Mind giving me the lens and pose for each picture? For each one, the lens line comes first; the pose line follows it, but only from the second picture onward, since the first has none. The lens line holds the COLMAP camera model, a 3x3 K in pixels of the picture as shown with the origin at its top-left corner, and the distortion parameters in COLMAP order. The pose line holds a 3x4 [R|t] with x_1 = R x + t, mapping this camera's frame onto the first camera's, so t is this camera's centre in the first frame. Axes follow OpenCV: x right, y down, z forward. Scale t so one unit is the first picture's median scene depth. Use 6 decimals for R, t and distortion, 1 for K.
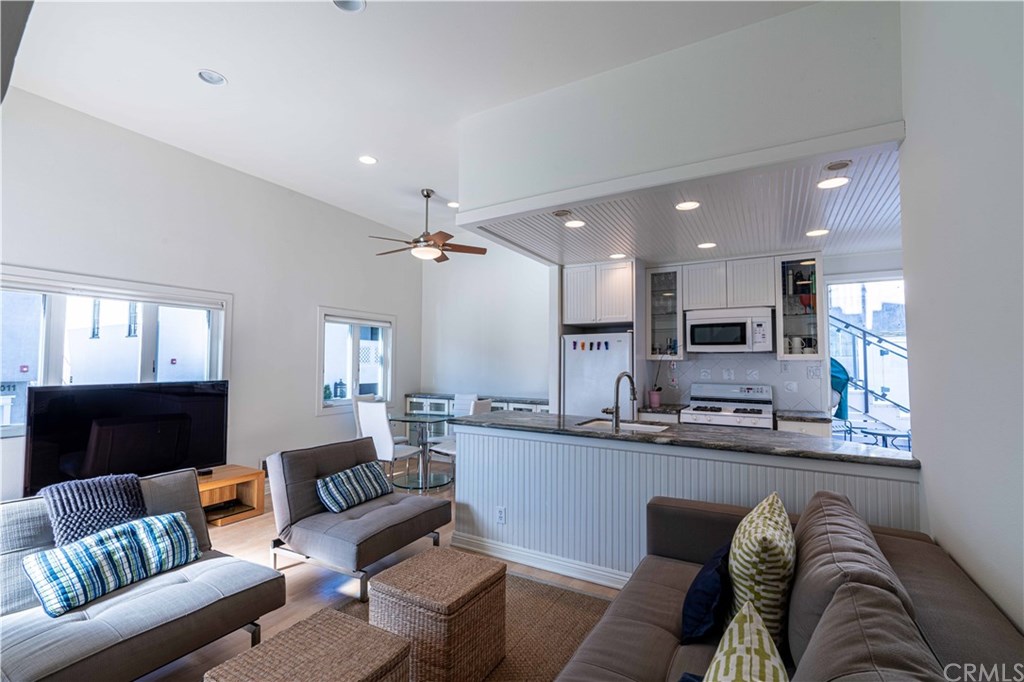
lens RADIAL K [[460.7, 0, 510.9], [0, 460.7, 345.1], [0, 0, 1]] dist [-0.010197, 0.002115]
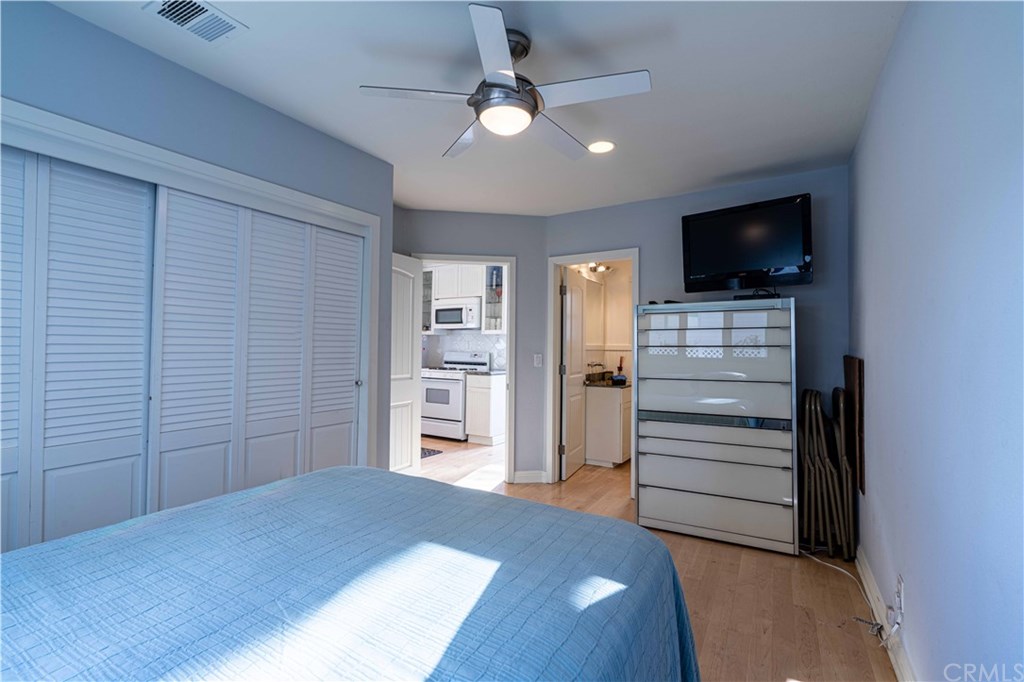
lens RADIAL K [[487.0, 0, 513.1], [0, 487.0, 337.7], [0, 0, 1]] dist [-0.000065, 0.000000]
pose [[0.999530, -0.004388, -0.030330, 0.689333], [0.005087, 0.999722, 0.023021, 0.009024], [0.030221, -0.023165, 0.999275, -0.494268]]
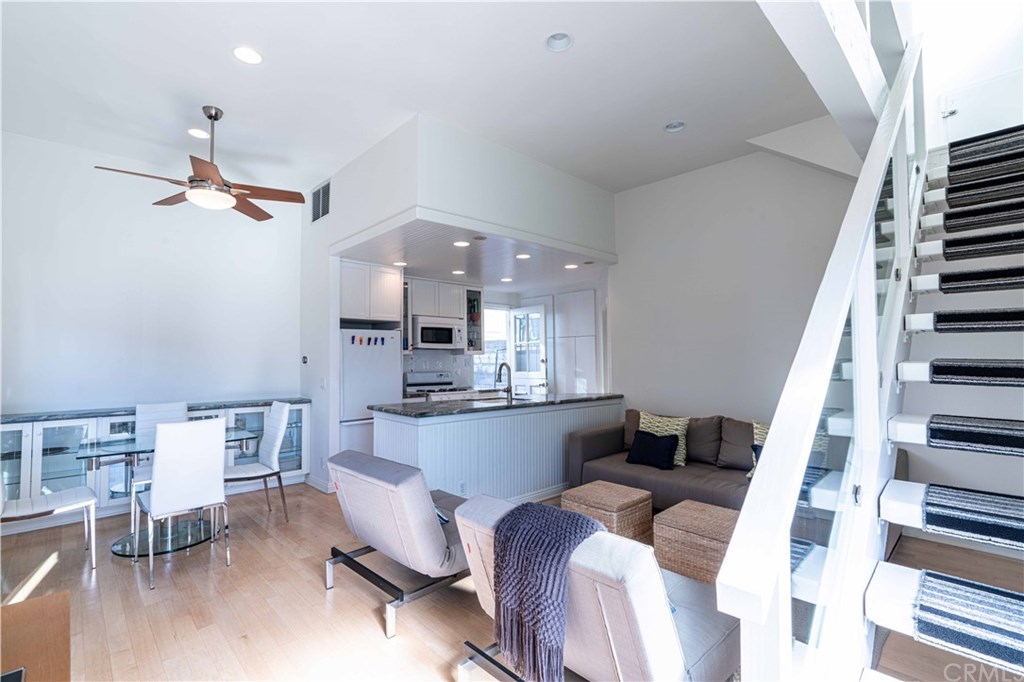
lens RADIAL K [[460.7, 0, 511.0], [0, 460.7, 343.5], [0, 0, 1]] dist [-0.010197, 0.002115]
pose [[0.293421, 0.026074, 0.955628, -0.766662], [-0.024496, 0.999505, -0.019750, 0.021238], [-0.955669, -0.017614, 0.293915, 0.395132]]
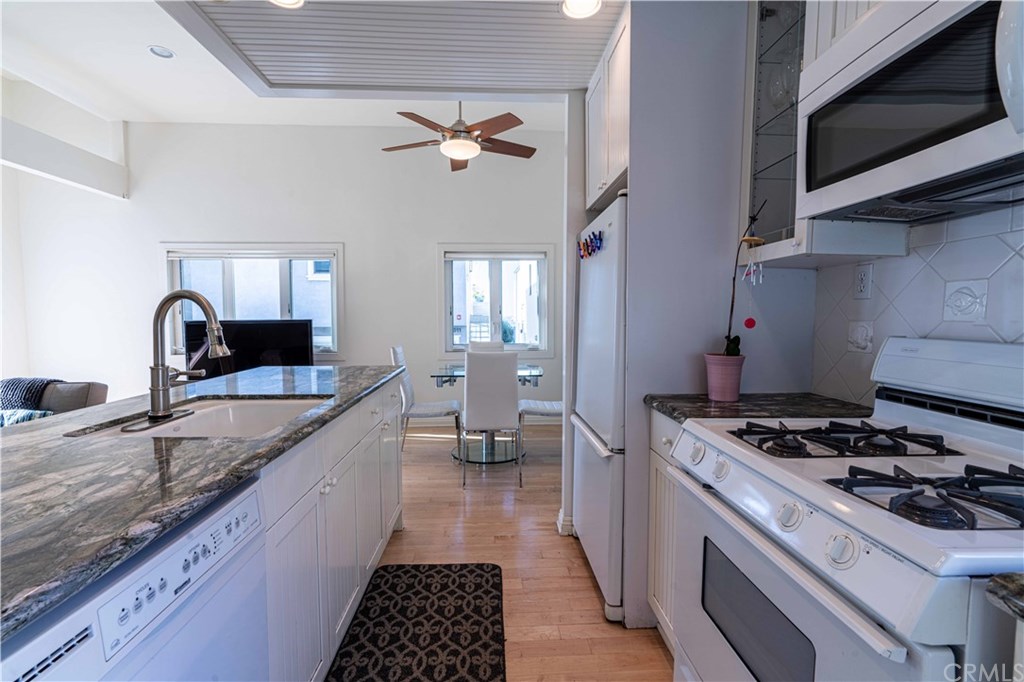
lens RADIAL K [[460.7, 0, 508.2], [0, 460.7, 342.6], [0, 0, 1]] dist [-0.010197, 0.002115]
pose [[0.535844, 0.041850, -0.843279, 0.539086], [0.039112, 0.996468, 0.074305, 0.061301], [0.843411, -0.072798, 0.532315, 0.722951]]
